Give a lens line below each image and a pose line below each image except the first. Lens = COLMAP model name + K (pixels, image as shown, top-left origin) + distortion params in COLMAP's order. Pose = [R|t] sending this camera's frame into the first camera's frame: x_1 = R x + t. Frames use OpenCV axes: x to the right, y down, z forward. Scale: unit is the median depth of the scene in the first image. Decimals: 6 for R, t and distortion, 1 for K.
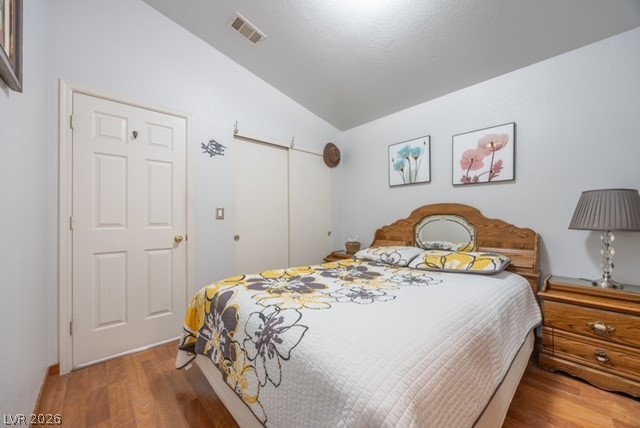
lens RADIAL K [[246.4, 0, 318.4], [0, 246.4, 218.6], [0, 0, 1]] dist [-0.001541, 0.000134]
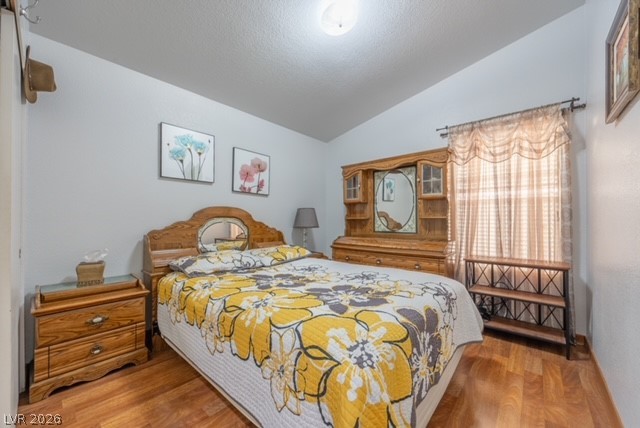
lens RADIAL K [[246.4, 0, 318.4], [0, 246.4, 218.6], [0, 0, 1]] dist [-0.001541, 0.000134]
pose [[-0.092343, 0.024215, 0.995433, -0.598469], [-0.002290, 0.999696, -0.024531, 0.015243], [-0.995725, -0.004544, -0.092260, 0.726052]]
